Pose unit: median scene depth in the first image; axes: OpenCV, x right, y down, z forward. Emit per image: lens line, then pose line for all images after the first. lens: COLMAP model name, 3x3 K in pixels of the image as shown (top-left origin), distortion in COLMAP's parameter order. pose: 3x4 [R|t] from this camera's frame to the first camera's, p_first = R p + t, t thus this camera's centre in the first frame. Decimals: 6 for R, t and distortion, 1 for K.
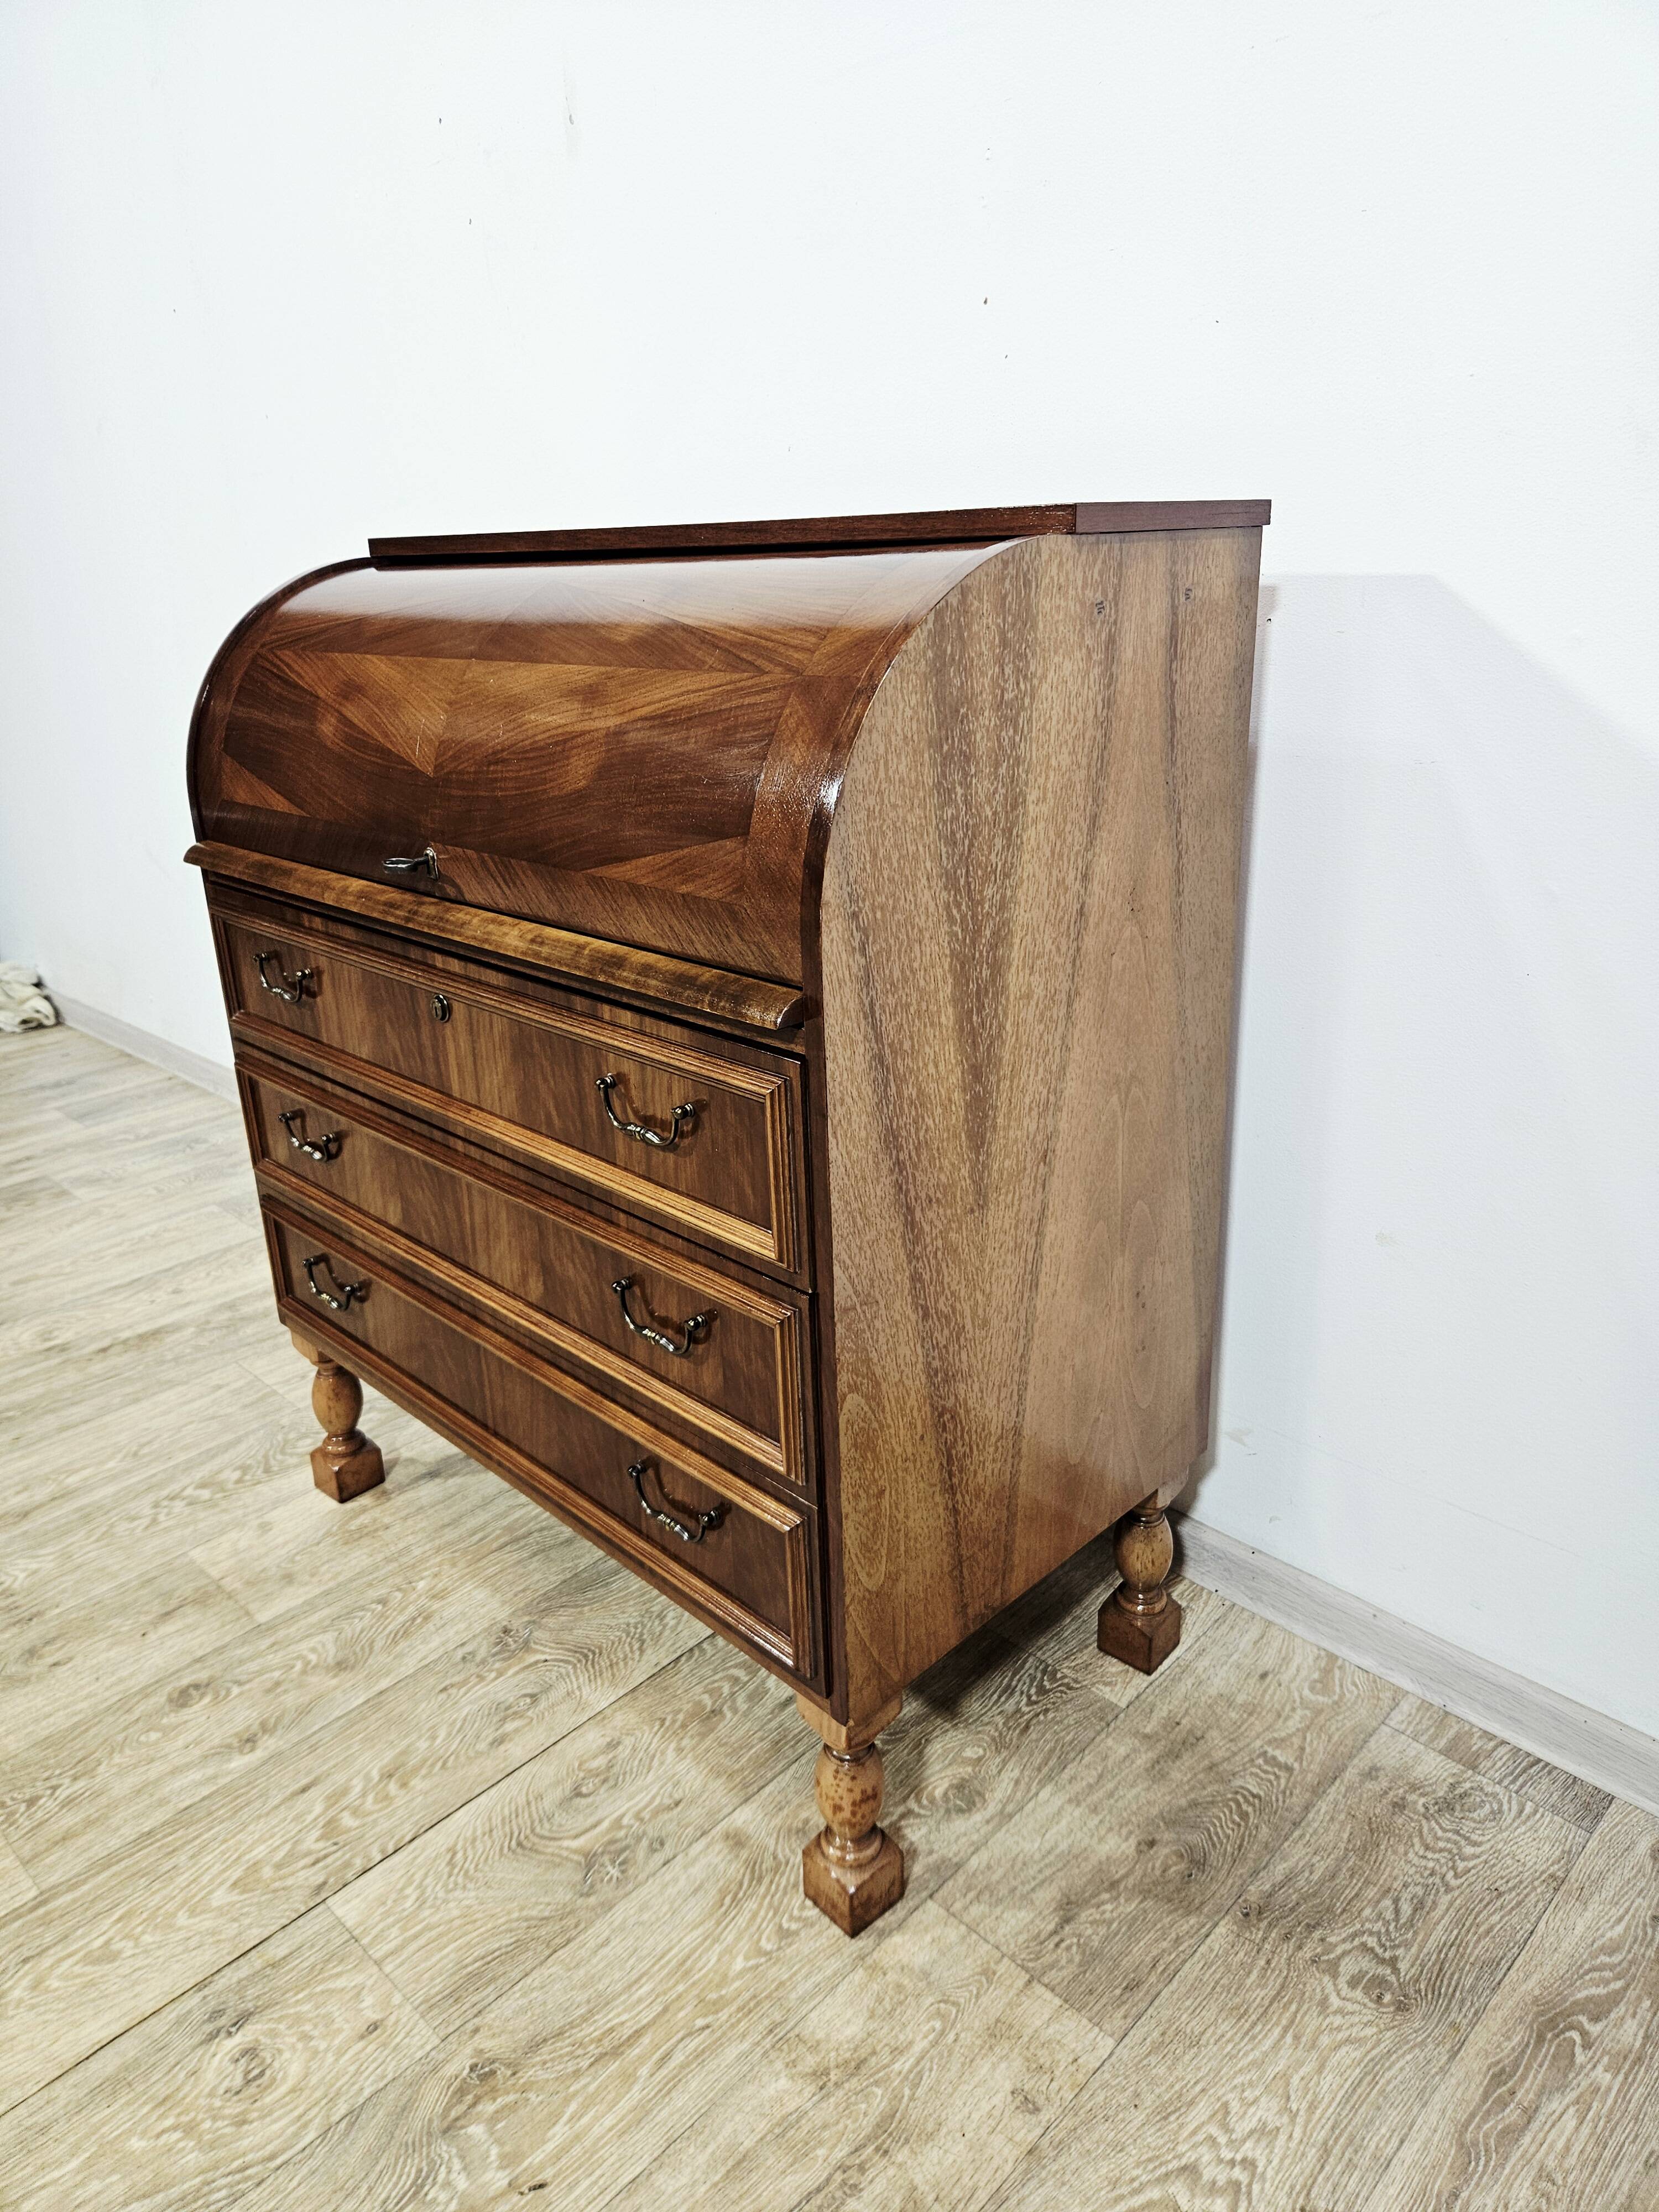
lens RADIAL K [[1511.0, 0, 823.4], [0, 1511.0, 1060.0], [0, 0, 1]] dist [0.048304, -0.051617]
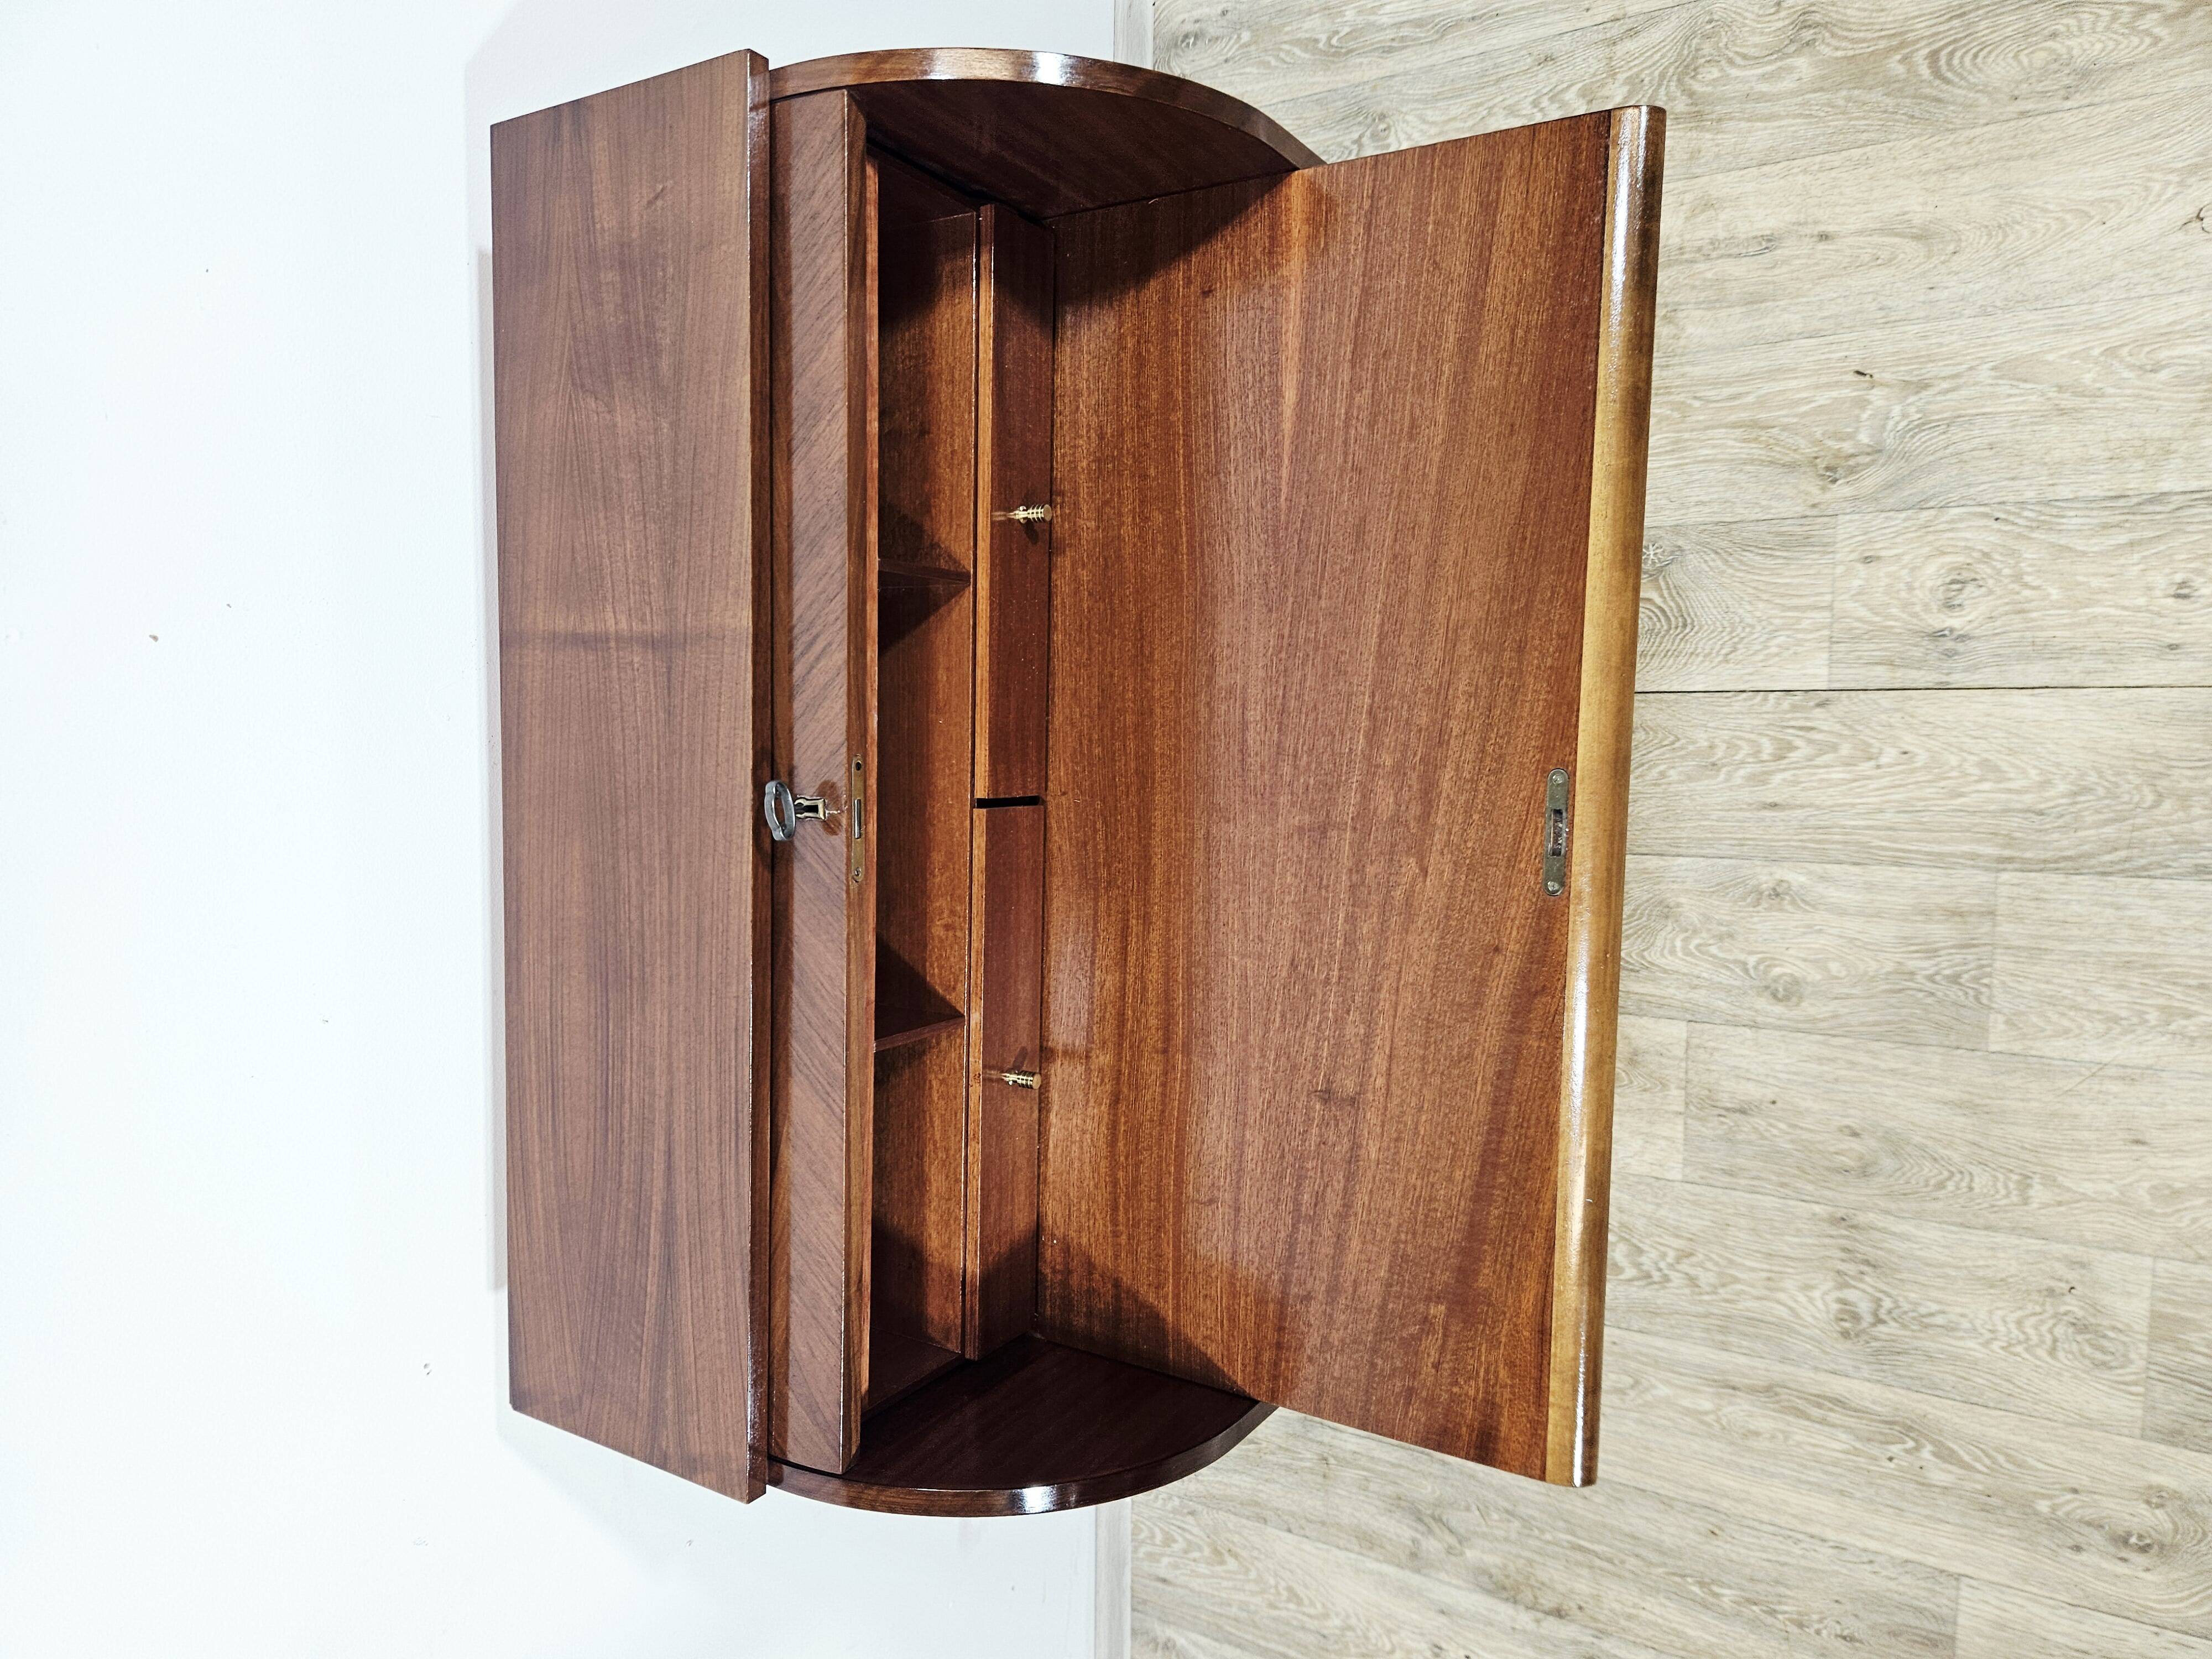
lens RADIAL K [[1508.4, 0, 1070.0], [0, 1508.4, 854.9], [0, 0, 1]] dist [0.047658, -0.049587]
pose [[-0.568457, -0.746406, 0.346028, -0.500969], [0.722609, -0.251910, 0.643722, -0.743577], [-0.393310, 0.615971, 0.682559, 0.460513]]
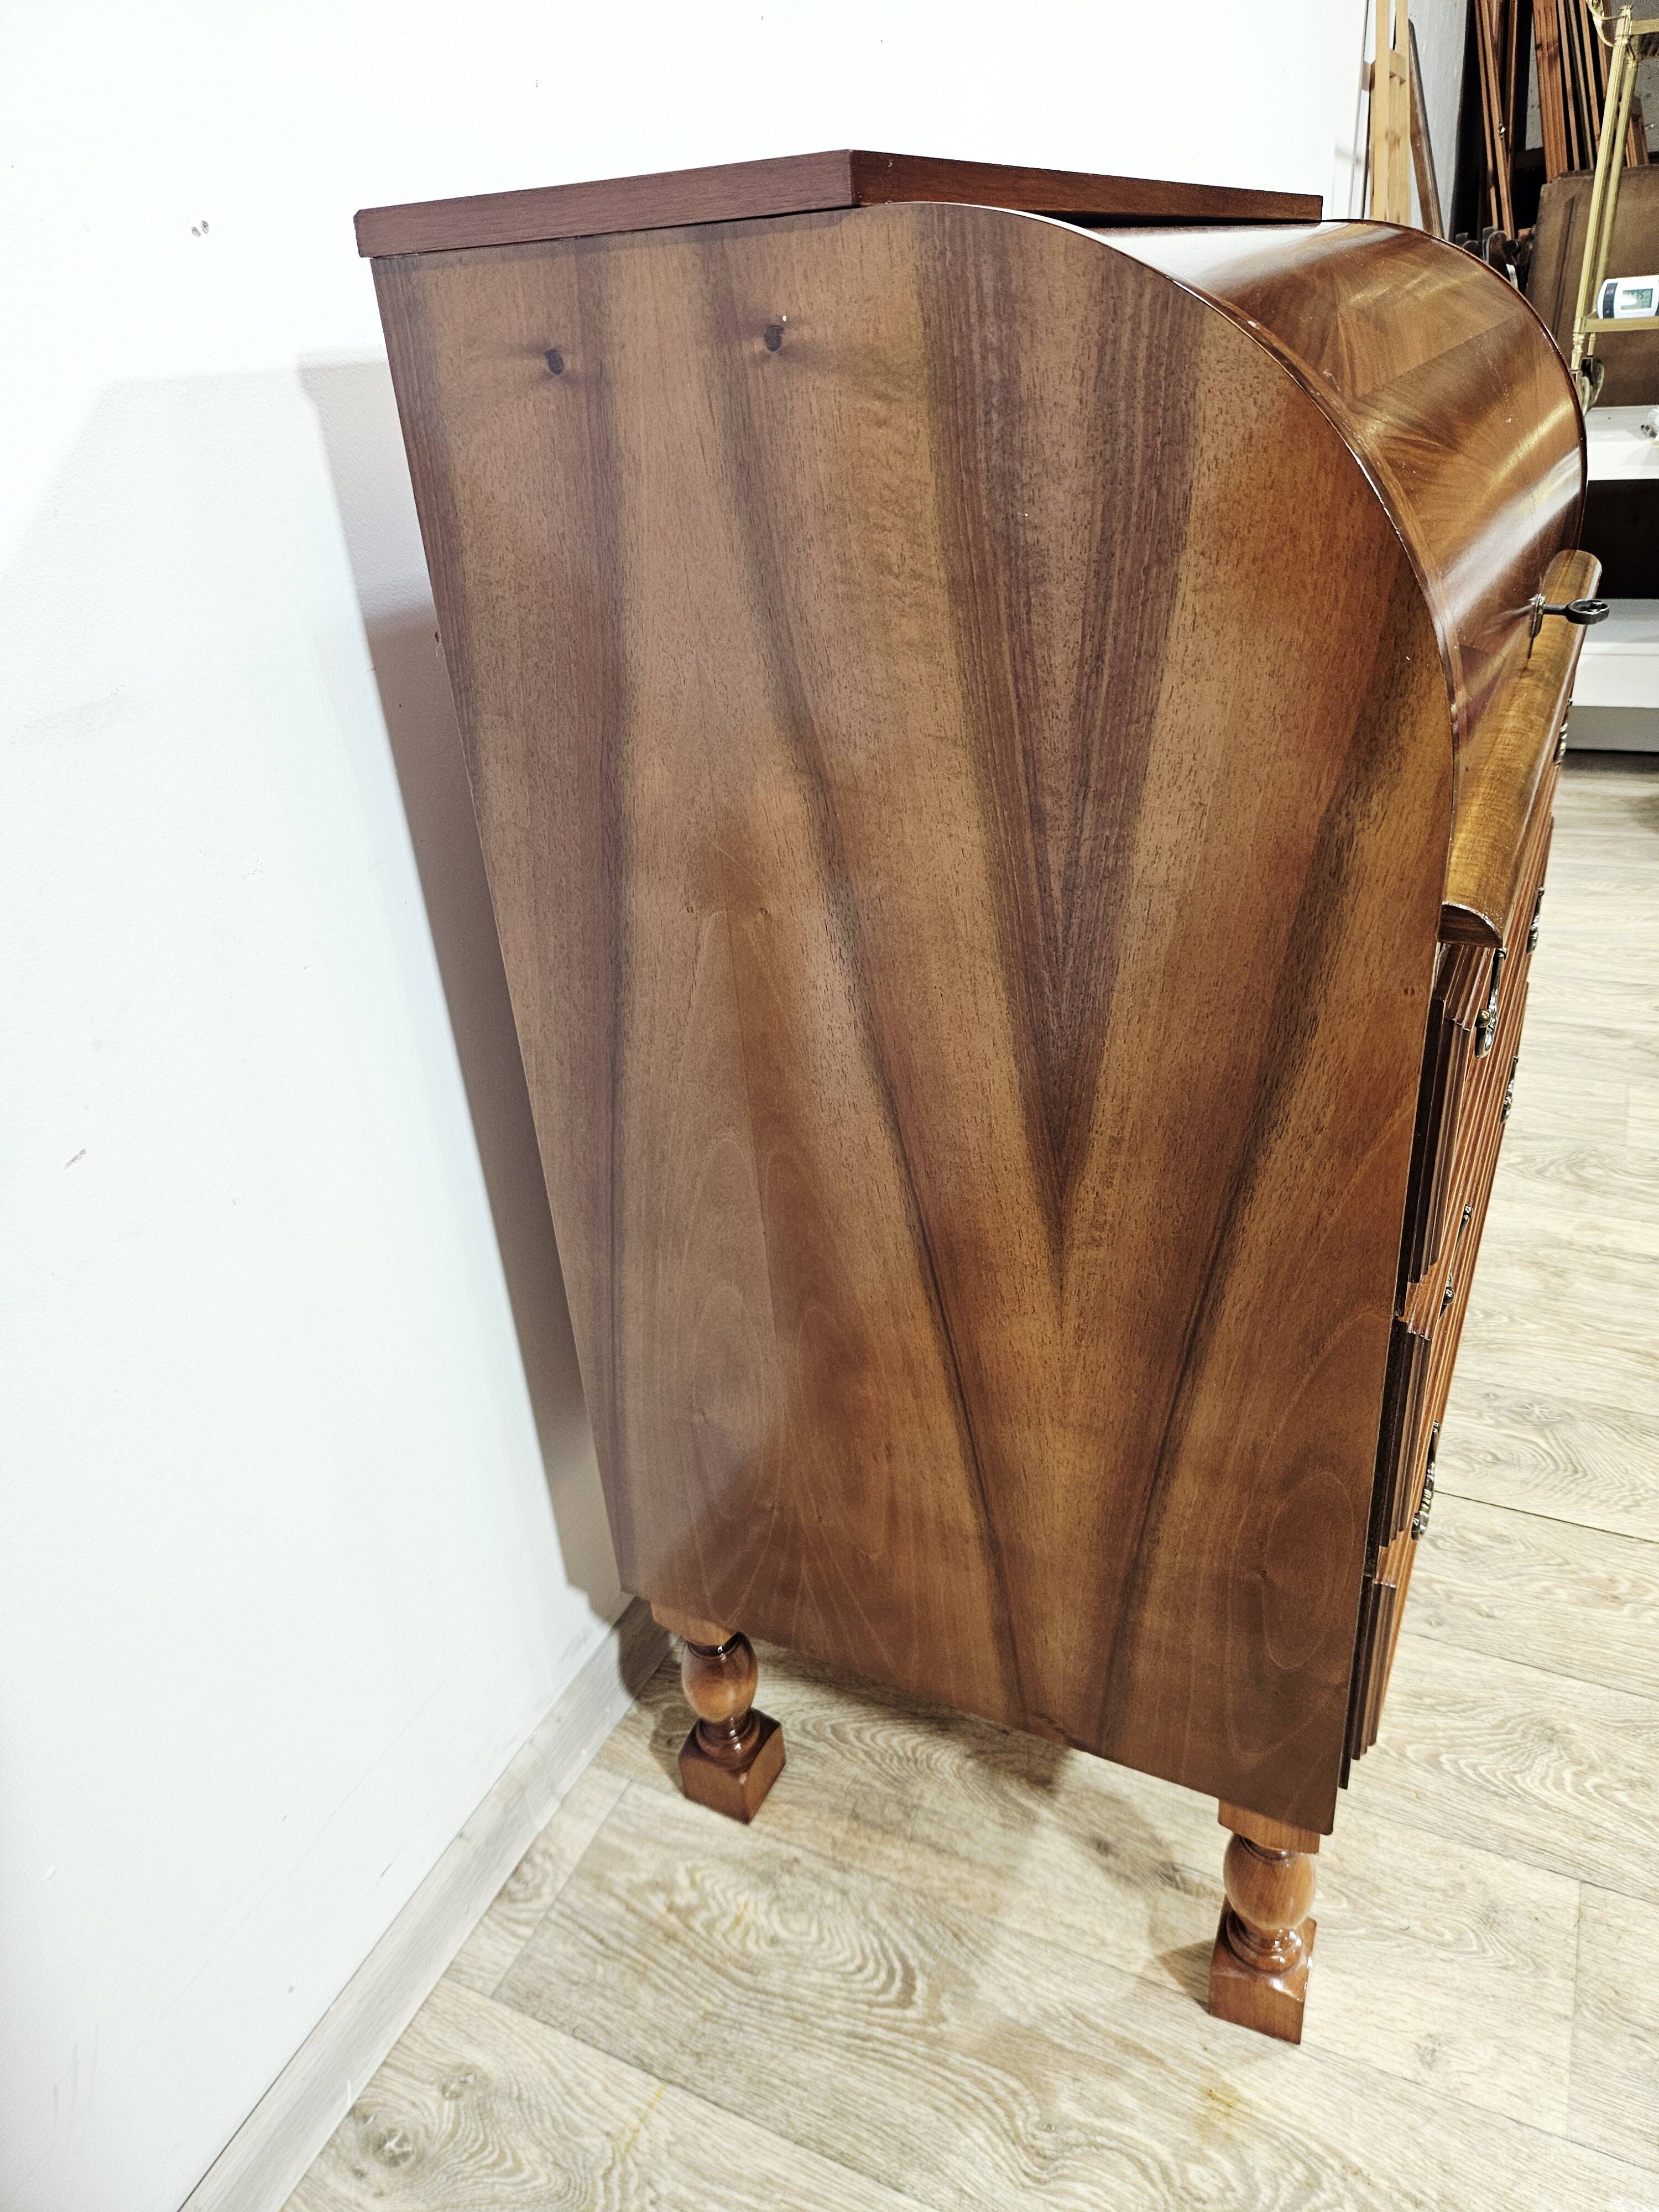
lens RADIAL K [[1511.0, 0, 856.0], [0, 1511.0, 1092.0], [0, 0, 1]] dist [0.048304, -0.051617]
pose [[-0.336743, -0.384134, 0.859678, -0.876419], [0.379427, 0.780235, 0.497261, -0.443376], [-0.861766, 0.493633, -0.116988, 1.466795]]
